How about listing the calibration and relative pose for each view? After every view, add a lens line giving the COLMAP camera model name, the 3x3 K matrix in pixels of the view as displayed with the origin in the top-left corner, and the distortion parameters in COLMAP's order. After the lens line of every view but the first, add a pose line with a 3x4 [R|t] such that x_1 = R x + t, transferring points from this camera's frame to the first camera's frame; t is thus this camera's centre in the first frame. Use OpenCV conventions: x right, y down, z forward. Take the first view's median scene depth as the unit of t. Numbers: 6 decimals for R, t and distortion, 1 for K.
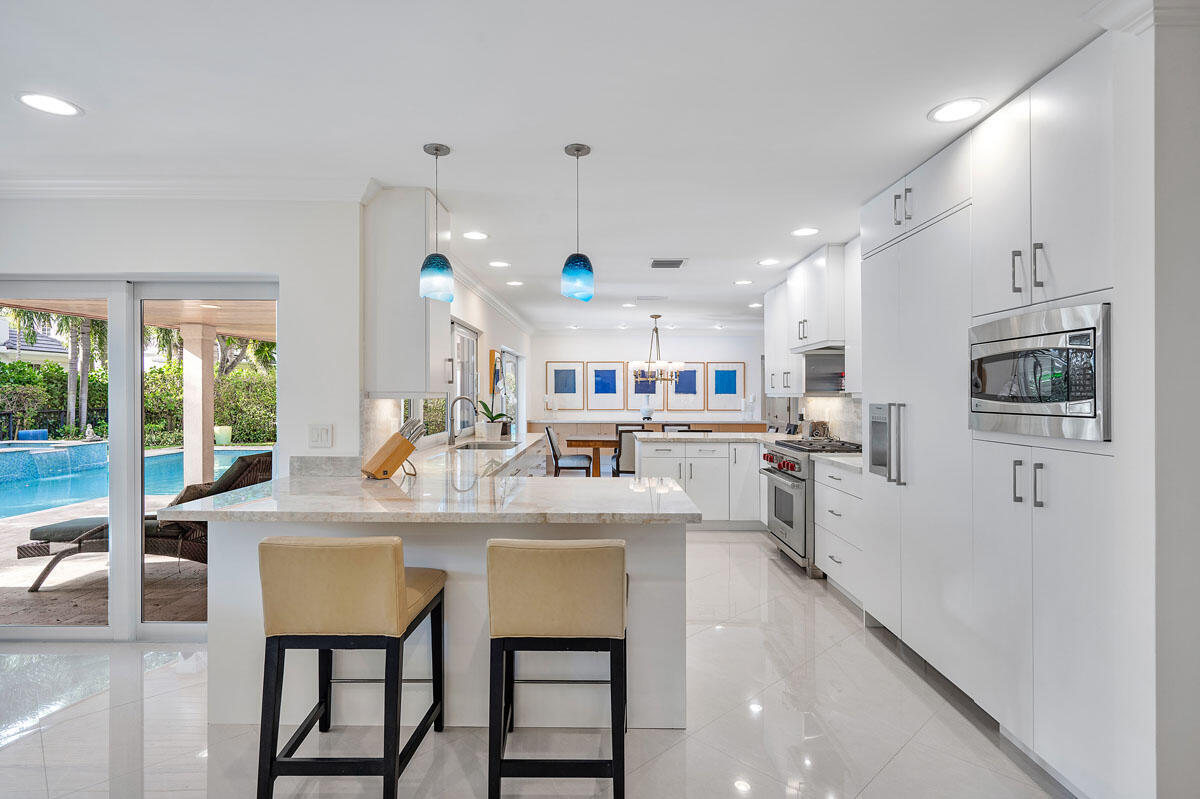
lens RADIAL K [[613.2, 0, 592.7], [0, 613.2, 396.6], [0, 0, 1]] dist [0.002393, 0.002895]
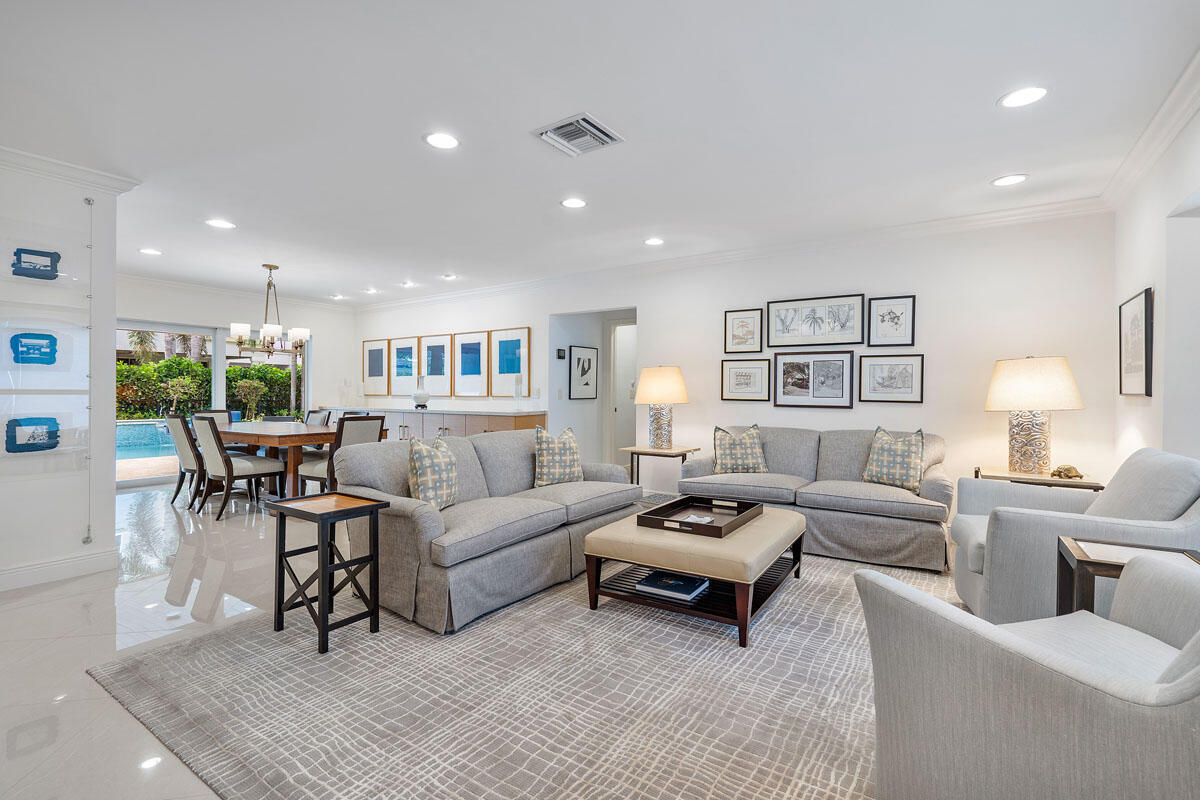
lens RADIAL K [[562.0, 0, 609.2], [0, 562.0, 399.3], [0, 0, 1]] dist [-0.011434, 0.002757]
pose [[0.827877, 0.006177, -0.560876, 0.711768], [-0.006515, 0.999978, 0.001397, 0.024878], [0.560872, 0.002498, 0.827899, 0.565493]]
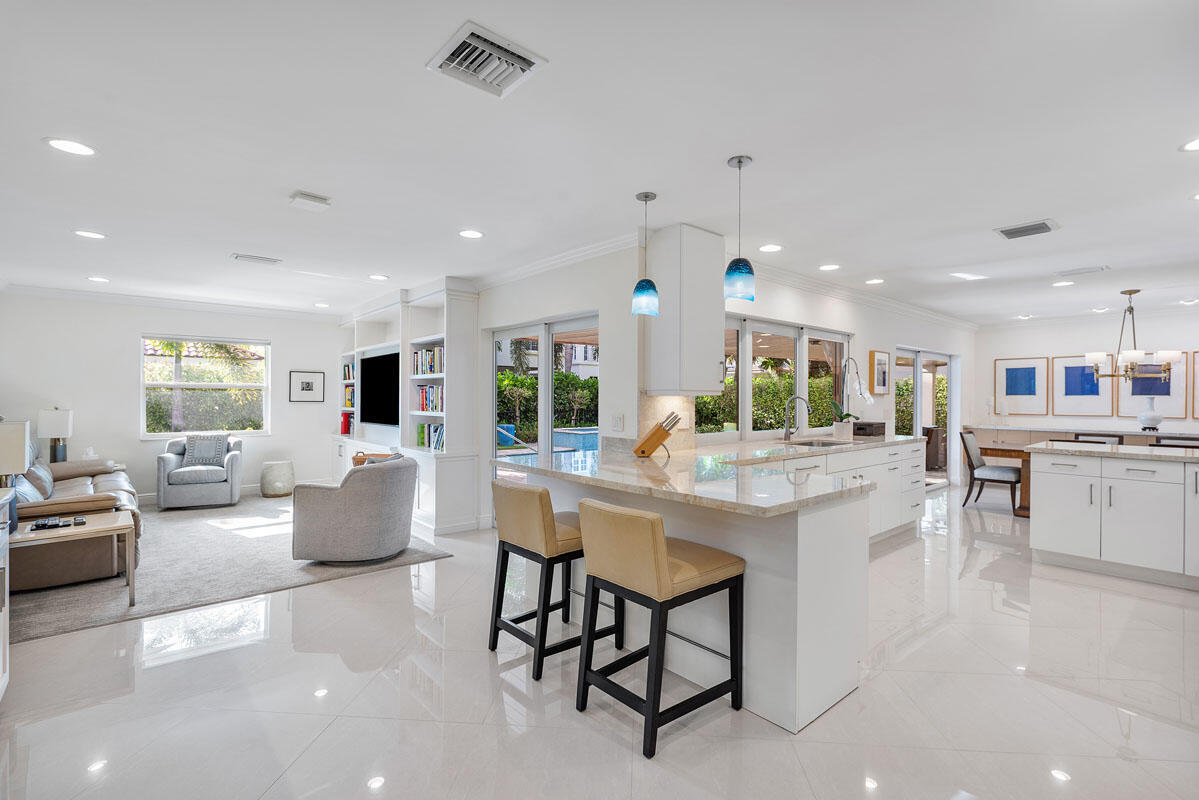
lens RADIAL K [[561.6, 0, 603.3], [0, 561.6, 406.7], [0, 0, 1]] dist [-0.011434, 0.002757]
pose [[0.650456, 0.012161, -0.759447, 0.177851], [-0.005801, 0.999922, 0.011043, 0.005351], [0.759522, -0.002777, 0.650476, 0.056834]]
